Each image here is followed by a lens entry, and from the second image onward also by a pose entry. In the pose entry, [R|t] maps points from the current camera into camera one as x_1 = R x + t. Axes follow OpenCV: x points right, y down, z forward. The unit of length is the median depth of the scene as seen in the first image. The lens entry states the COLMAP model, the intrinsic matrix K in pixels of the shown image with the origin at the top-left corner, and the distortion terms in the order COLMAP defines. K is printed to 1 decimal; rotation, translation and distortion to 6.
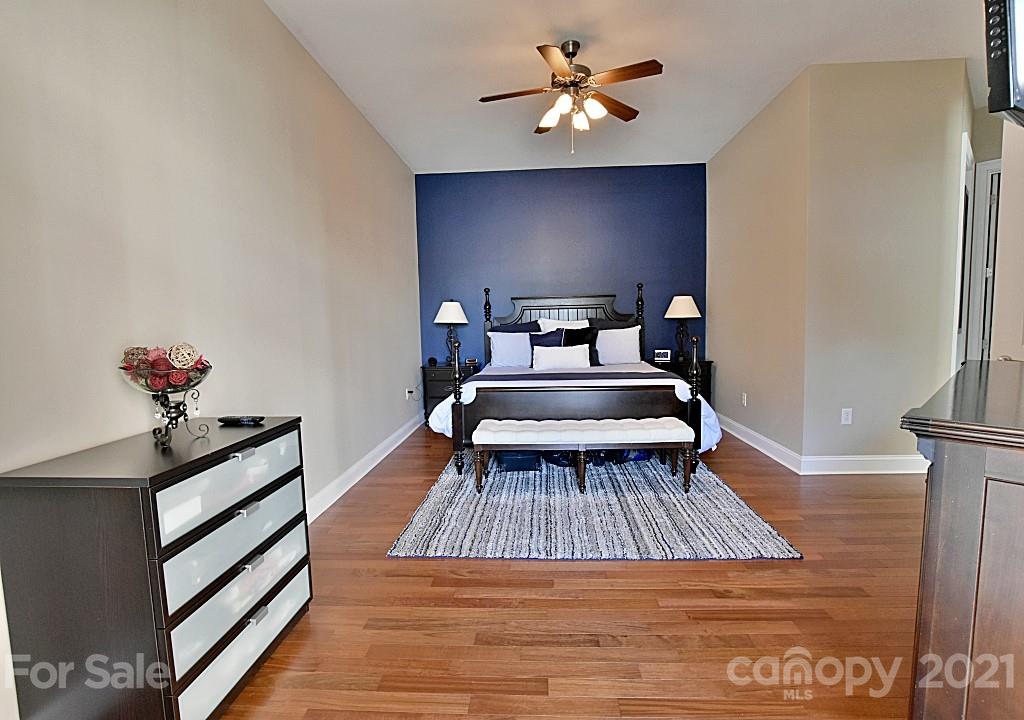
lens RADIAL K [[464.3, 0, 515.0], [0, 464.3, 358.8], [0, 0, 1]] dist [-0.033703, 0.006303]
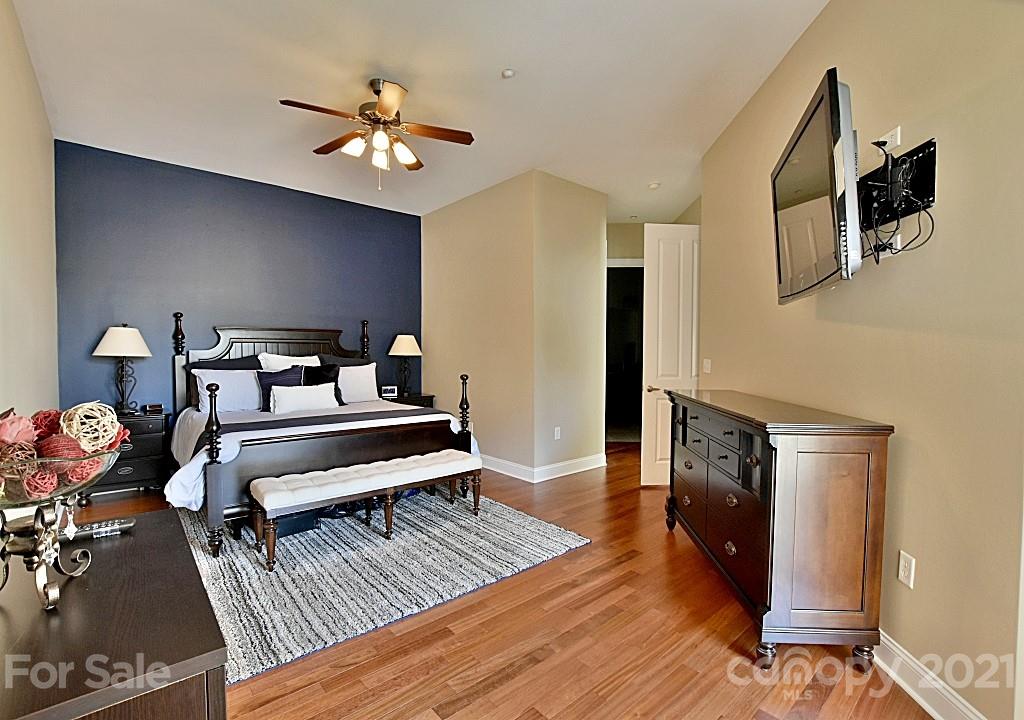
lens RADIAL K [[464.3, 0, 515.5], [0, 464.3, 361.8], [0, 0, 1]] dist [-0.033703, 0.006303]
pose [[0.716360, 0.011194, 0.697641, -0.296590], [0.034784, 0.998055, -0.051732, -0.015831], [-0.696863, 0.061326, 0.714578, 0.099637]]
